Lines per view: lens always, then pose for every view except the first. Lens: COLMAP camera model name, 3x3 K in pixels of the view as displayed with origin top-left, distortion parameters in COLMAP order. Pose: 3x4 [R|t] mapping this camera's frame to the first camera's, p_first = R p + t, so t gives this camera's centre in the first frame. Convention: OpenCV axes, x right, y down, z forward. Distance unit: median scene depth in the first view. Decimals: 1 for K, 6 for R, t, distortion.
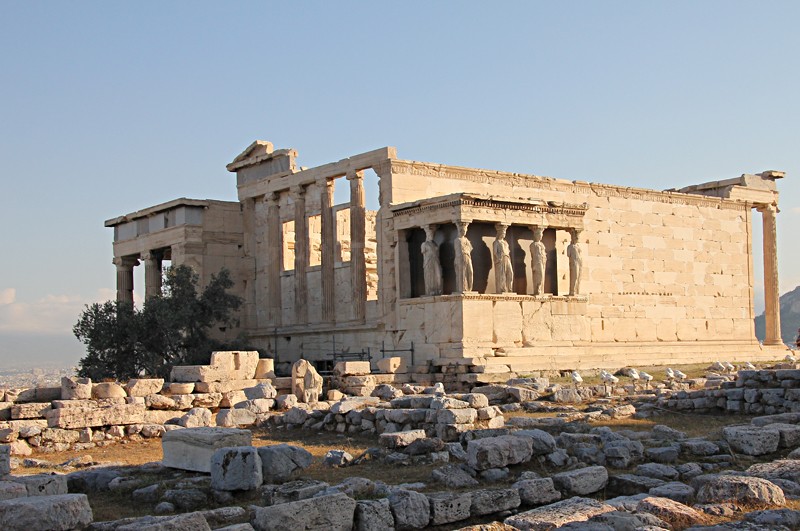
lens RADIAL K [[1086.0, 0, 400.8], [0, 1086.0, 268.7], [0, 0, 1]] dist [-0.015153, 0.000000]
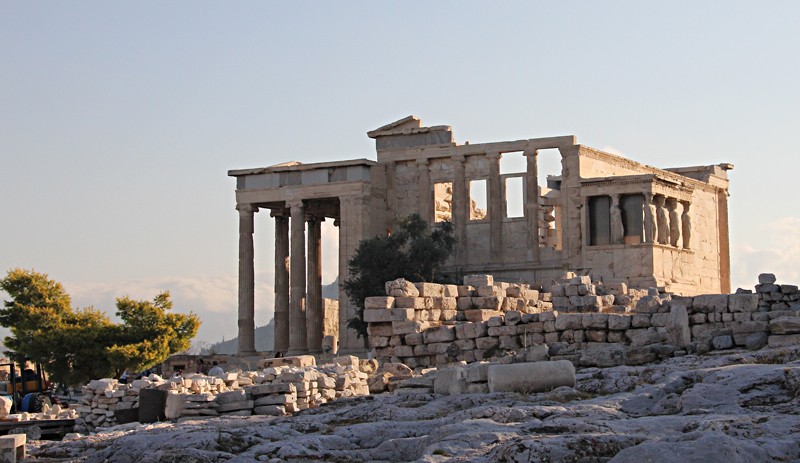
lens RADIAL K [[1506.3, 0, 399.7], [0, 1506.3, 229.9], [0, 0, 1]] dist [0.051747, 0.000000]
pose [[0.929064, 0.047456, 0.366863, -0.886936], [-0.042568, 0.998864, -0.021408, 0.055916], [-0.367463, 0.004273, 0.930028, -0.670514]]
